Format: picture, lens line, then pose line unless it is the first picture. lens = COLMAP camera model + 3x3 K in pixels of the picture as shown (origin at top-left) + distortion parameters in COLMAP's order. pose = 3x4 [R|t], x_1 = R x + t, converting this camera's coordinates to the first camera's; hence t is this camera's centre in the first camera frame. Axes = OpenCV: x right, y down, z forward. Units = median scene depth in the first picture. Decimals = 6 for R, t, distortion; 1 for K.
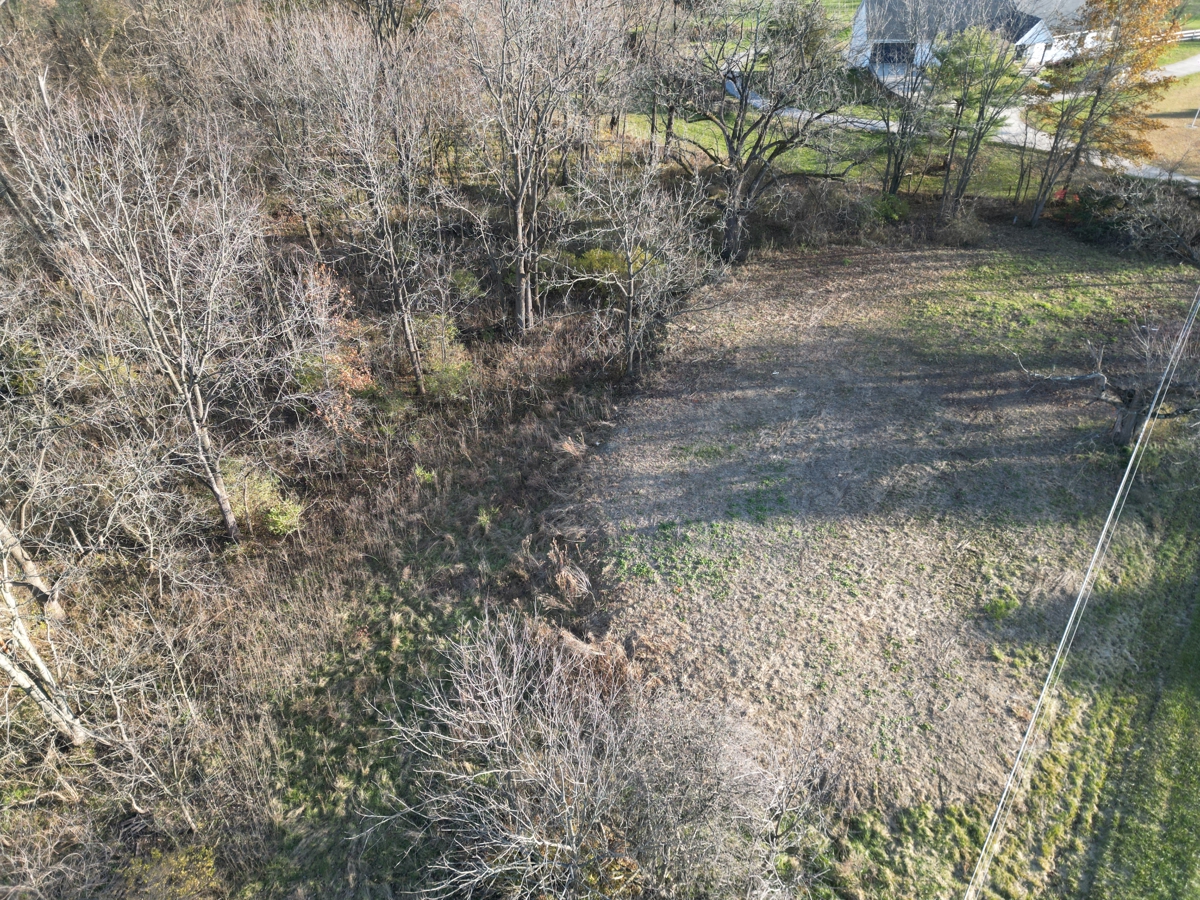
lens RADIAL K [[839.1, 0, 599.1], [0, 839.1, 443.9], [0, 0, 1]] dist [0.075338, -0.071181]
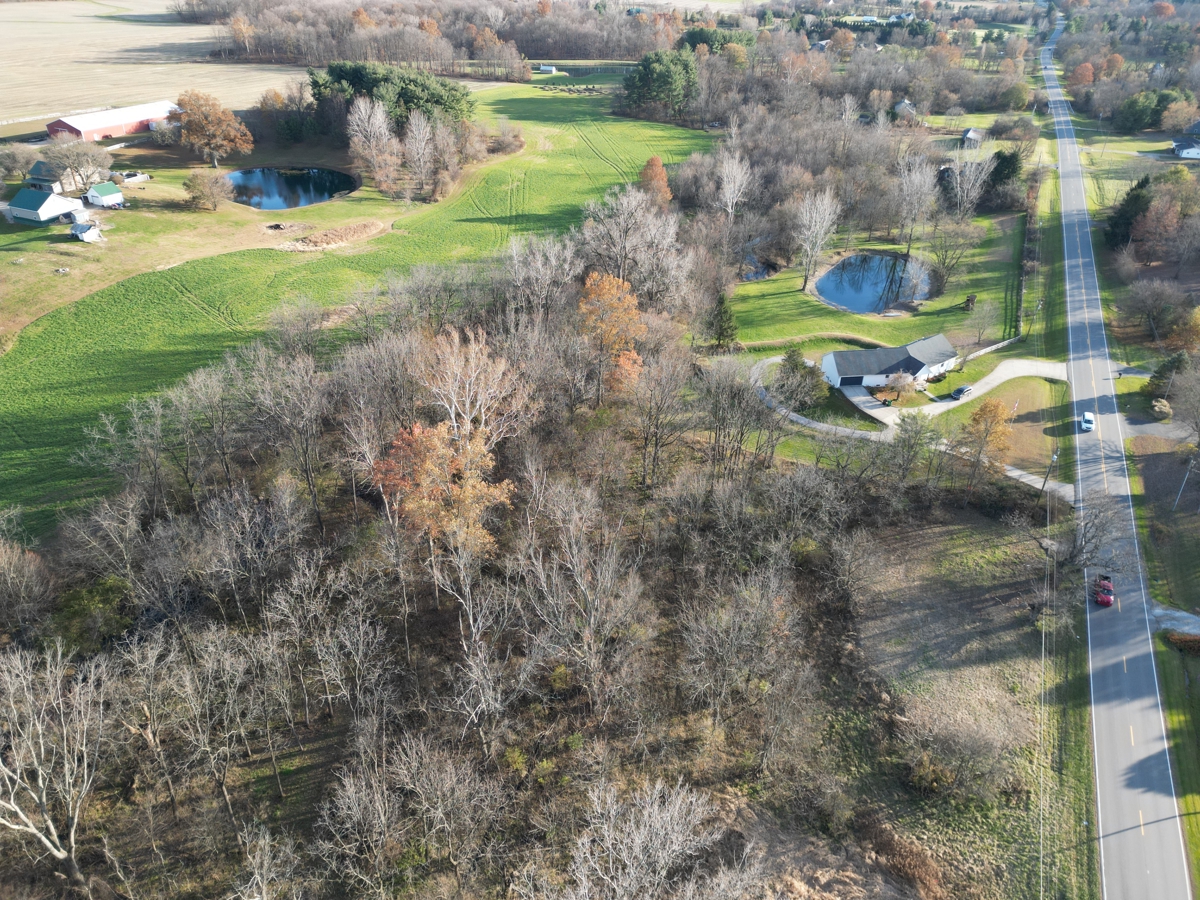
lens RADIAL K [[839.1, 0, 599.1], [0, 839.1, 443.9], [0, 0, 1]] dist [0.075338, -0.071181]
pose [[0.979515, -0.083114, 0.183420, -1.359624], [0.104110, 0.988688, -0.107970, -0.459198], [-0.172371, 0.124854, 0.977087, -1.709898]]
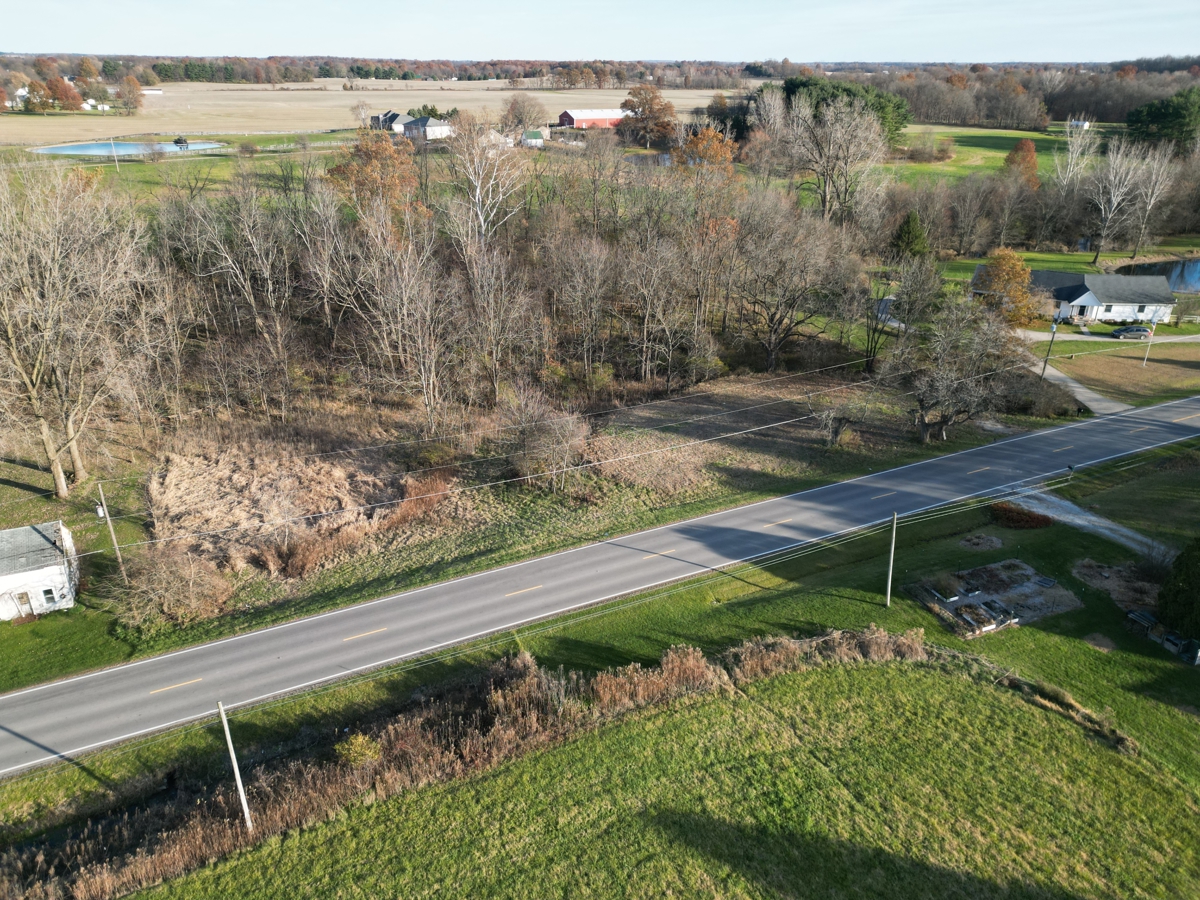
lens RADIAL K [[839.1, 0, 599.1], [0, 839.1, 443.9], [0, 0, 1]] dist [0.075338, -0.071181]
pose [[0.881594, 0.203668, -0.425808, 1.088584], [-0.297049, 0.940467, -0.165177, 0.592980], [0.366817, 0.272105, 0.889609, -1.318397]]
